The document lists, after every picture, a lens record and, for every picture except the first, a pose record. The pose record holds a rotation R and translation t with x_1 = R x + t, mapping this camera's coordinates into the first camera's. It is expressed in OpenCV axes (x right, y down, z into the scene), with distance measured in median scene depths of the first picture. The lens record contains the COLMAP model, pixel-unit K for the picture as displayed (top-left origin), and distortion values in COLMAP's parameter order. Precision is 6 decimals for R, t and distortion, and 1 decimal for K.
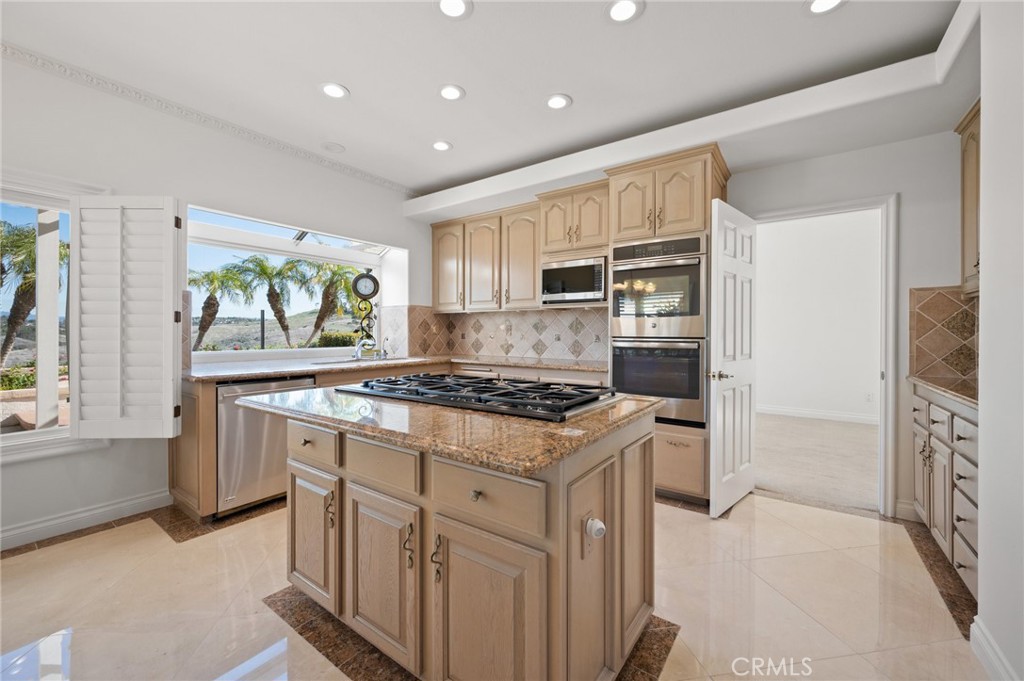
lens RADIAL K [[405.1, 0, 512.9], [0, 405.1, 333.4], [0, 0, 1]] dist [-0.000413, -0.000496]
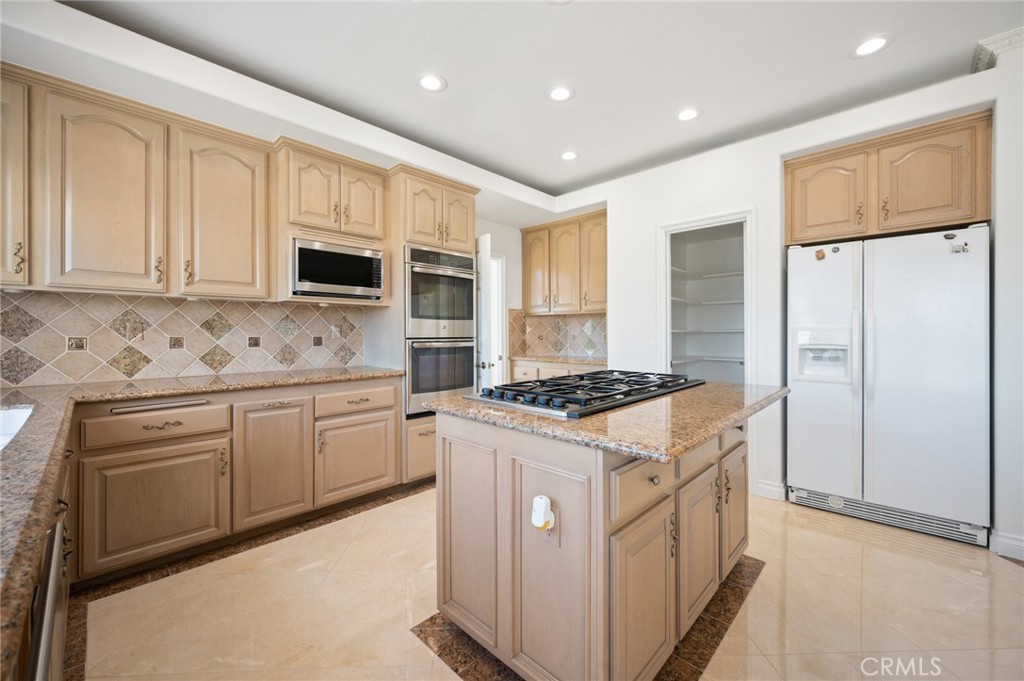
lens RADIAL K [[405.1, 0, 515.7], [0, 405.1, 331.2], [0, 0, 1]] dist [-0.000413, -0.000496]
pose [[0.133463, -0.000664, 0.991054, -0.533015], [0.004475, 0.999990, 0.000068, -0.006175], [-0.991044, 0.004426, 0.133465, 0.474165]]
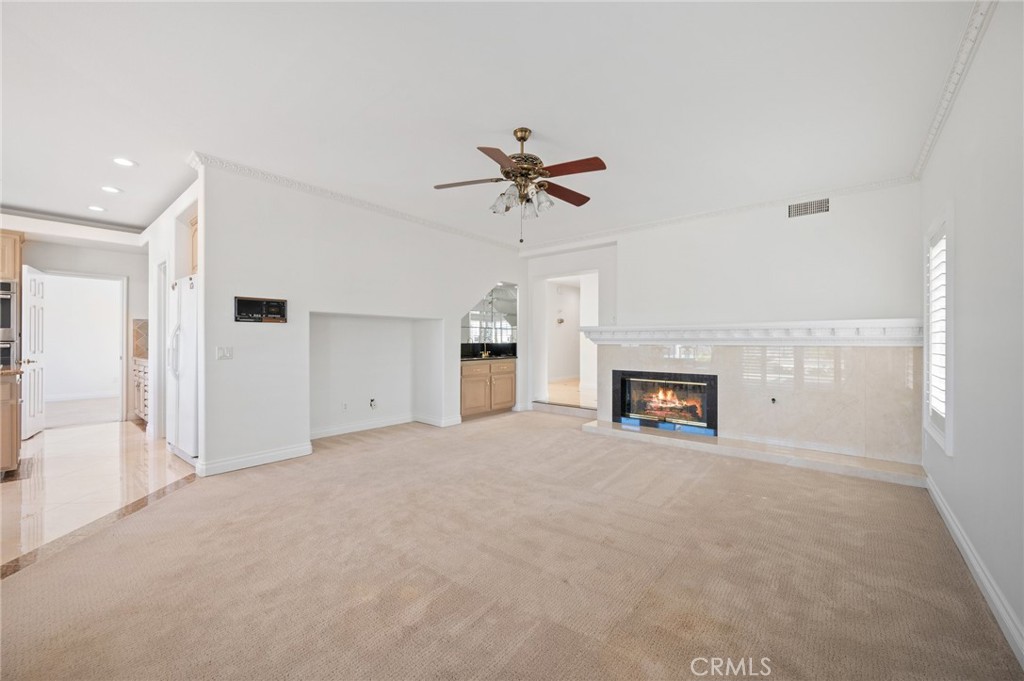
lens RADIAL K [[405.1, 0, 511.0], [0, 405.1, 338.0], [0, 0, 1]] dist [-0.000413, -0.000496]
pose [[0.083044, 0.000884, 0.996546, -0.739596], [0.004539, 0.999989, -0.001266, 0.006438], [-0.996536, 0.004628, 0.083039, -0.868603]]
